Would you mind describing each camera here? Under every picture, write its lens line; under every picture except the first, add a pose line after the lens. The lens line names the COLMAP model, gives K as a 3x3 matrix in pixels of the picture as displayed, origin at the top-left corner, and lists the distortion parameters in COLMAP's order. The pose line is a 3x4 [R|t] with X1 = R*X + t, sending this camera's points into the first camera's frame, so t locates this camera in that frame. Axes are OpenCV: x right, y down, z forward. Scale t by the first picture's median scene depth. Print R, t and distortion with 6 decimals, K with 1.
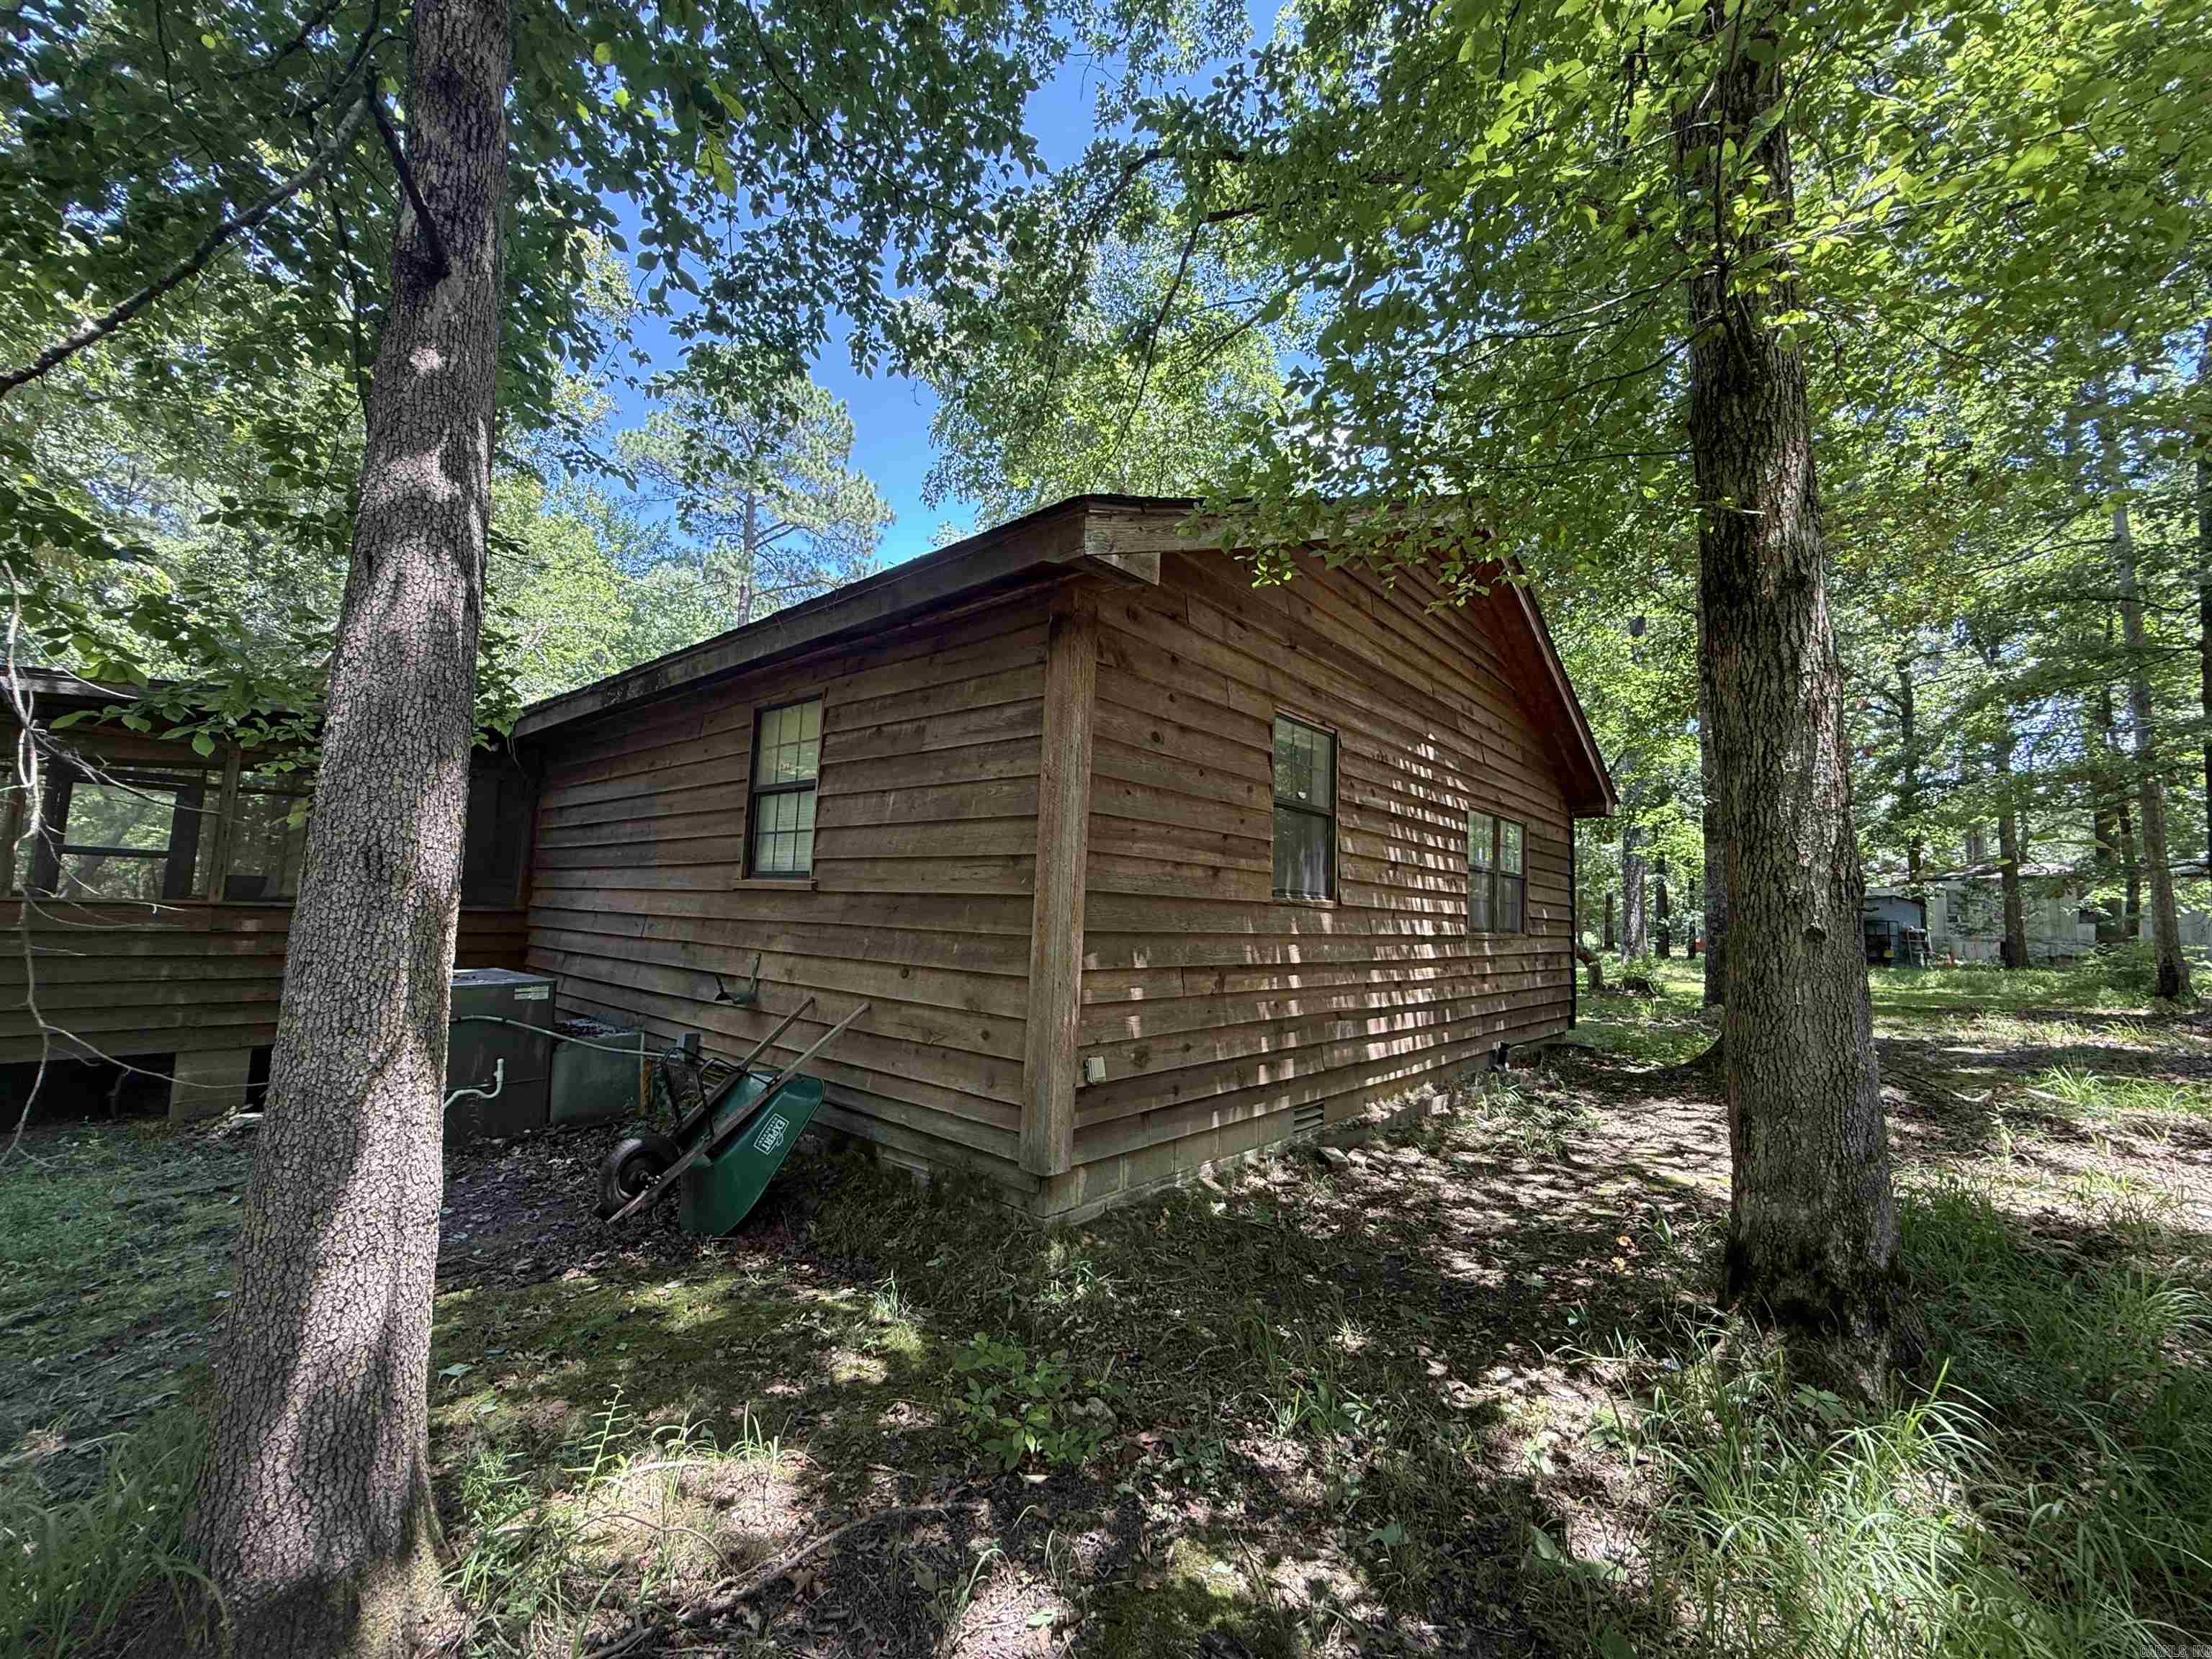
lens RADIAL K [[879.4, 0, 1107.2], [0, 879.4, 828.0], [0, 0, 1]] dist [0.000697, 0.000001]
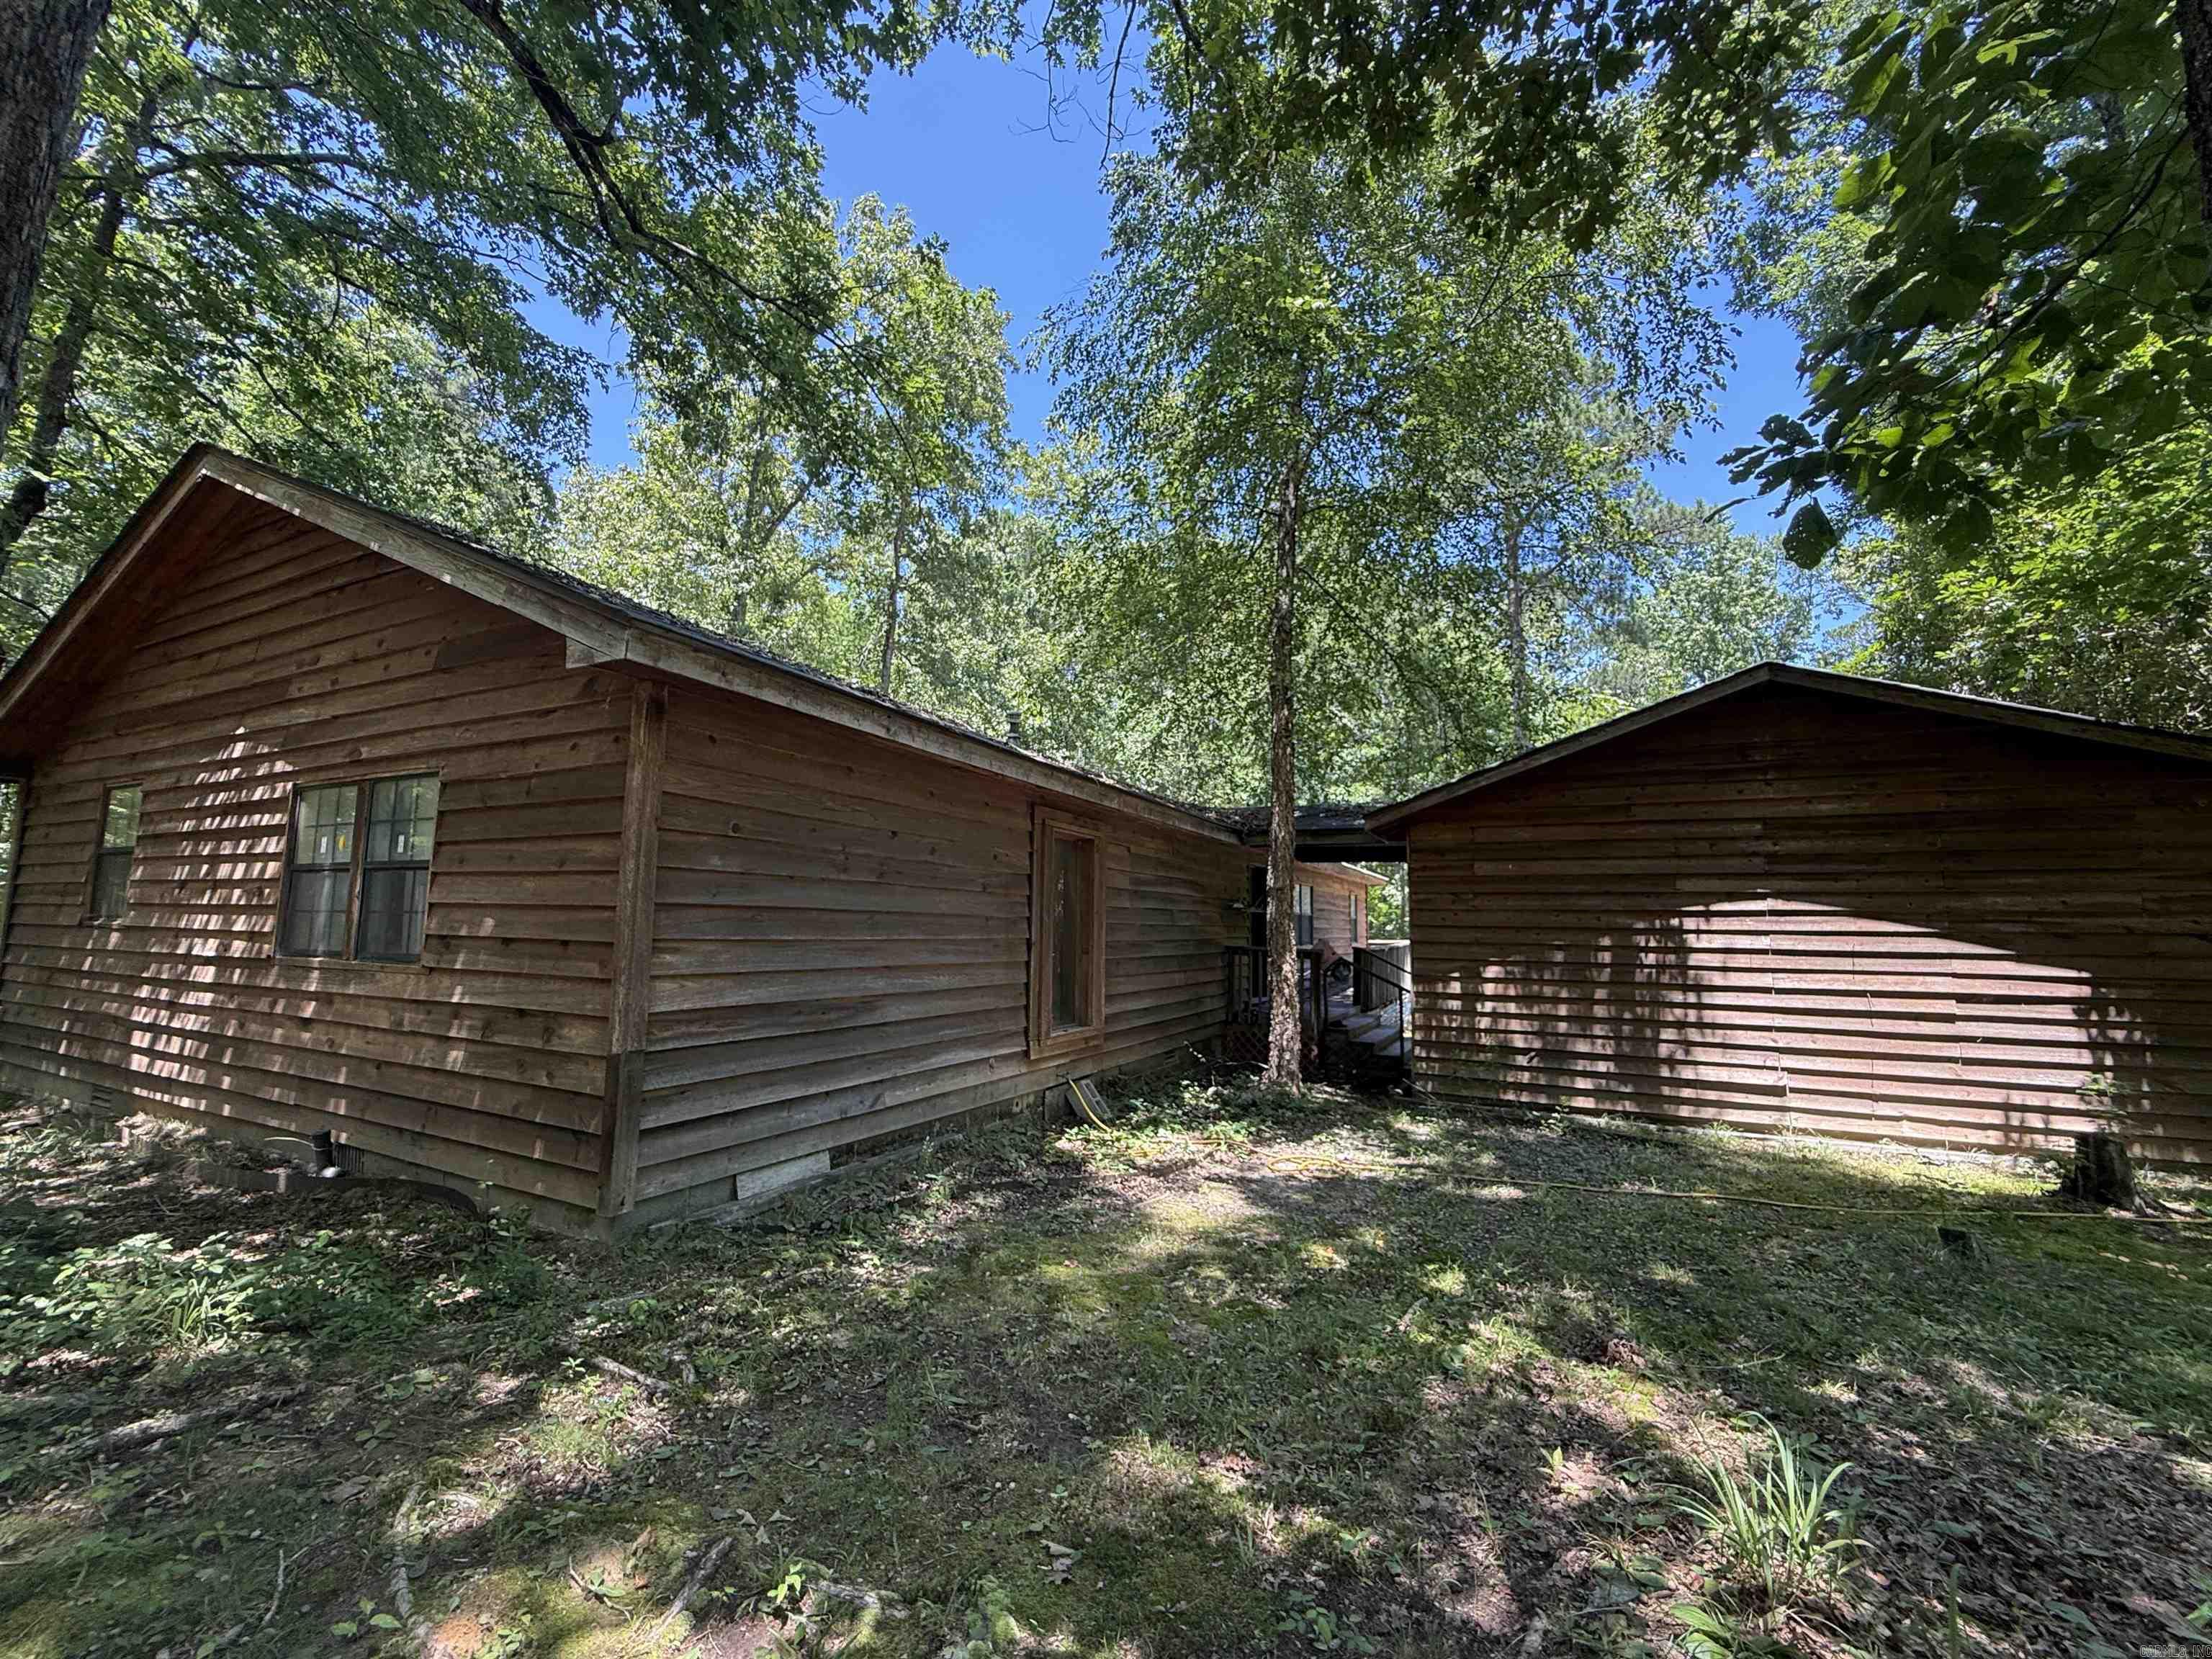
lens RADIAL K [[879.4, 0, 1105.3], [0, 879.4, 836.0], [0, 0, 1]] dist [0.000697, 0.000001]
pose [[0.248647, -0.137979, -0.958716, 1.498412], [0.083742, 0.989158, -0.120641, 0.190263], [0.964967, -0.050288, 0.257505, 1.695919]]
